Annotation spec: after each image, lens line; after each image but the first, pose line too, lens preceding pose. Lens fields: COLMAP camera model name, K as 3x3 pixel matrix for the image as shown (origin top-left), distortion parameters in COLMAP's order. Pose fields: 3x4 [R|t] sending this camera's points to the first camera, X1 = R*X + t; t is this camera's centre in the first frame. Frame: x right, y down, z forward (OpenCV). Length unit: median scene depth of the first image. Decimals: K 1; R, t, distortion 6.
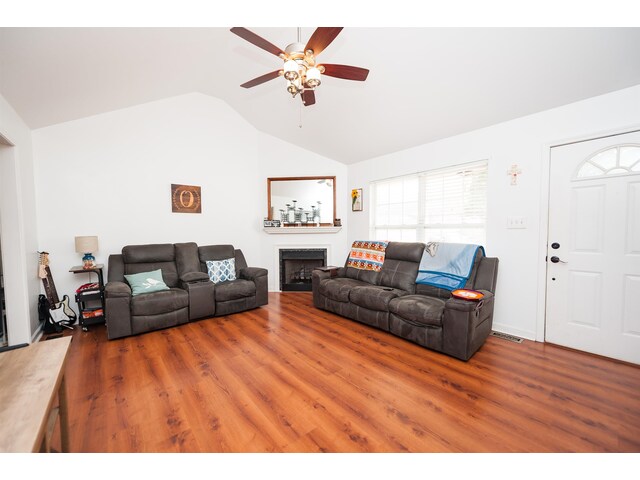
lens RADIAL K [[254.7, 0, 321.8], [0, 254.7, 241.9], [0, 0, 1]] dist [0.015877, -0.006487]
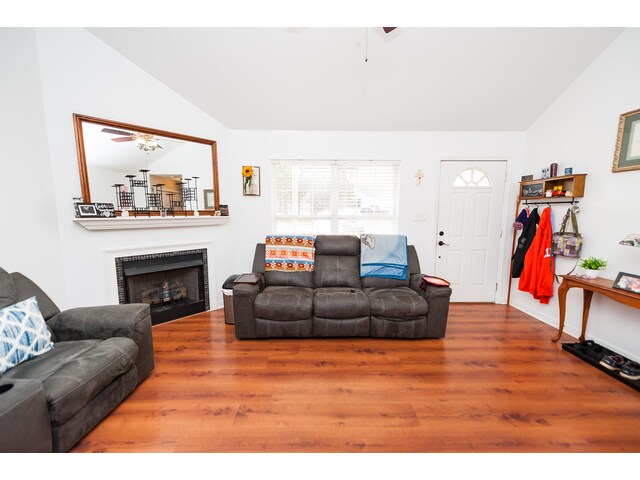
lens RADIAL K [[254.7, 0, 321.8], [0, 254.7, 241.9], [0, 0, 1]] dist [0.015877, -0.006487]
pose [[0.634729, -0.083532, 0.768207, -0.414976], [0.027950, 0.995971, 0.085206, -0.054492], [-0.772230, -0.032611, 0.634506, 0.448641]]
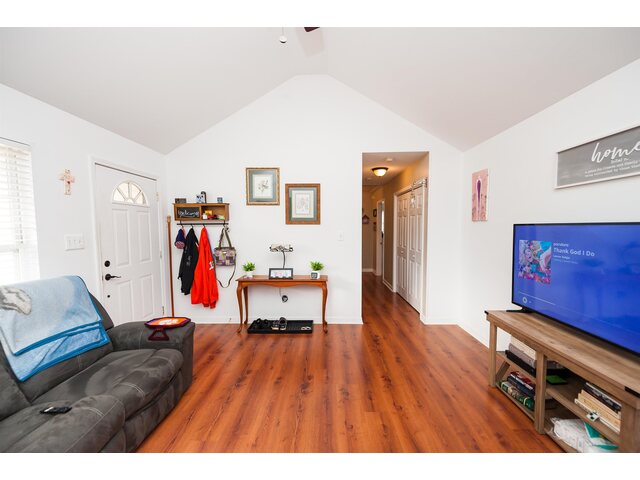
lens RADIAL K [[254.7, 0, 321.8], [0, 254.7, 241.9], [0, 0, 1]] dist [0.015877, -0.006487]
pose [[-0.752269, -0.026800, 0.658310, -0.286249], [0.044777, 0.994783, 0.091667, -0.090698], [-0.657332, 0.098435, -0.747144, 0.862827]]
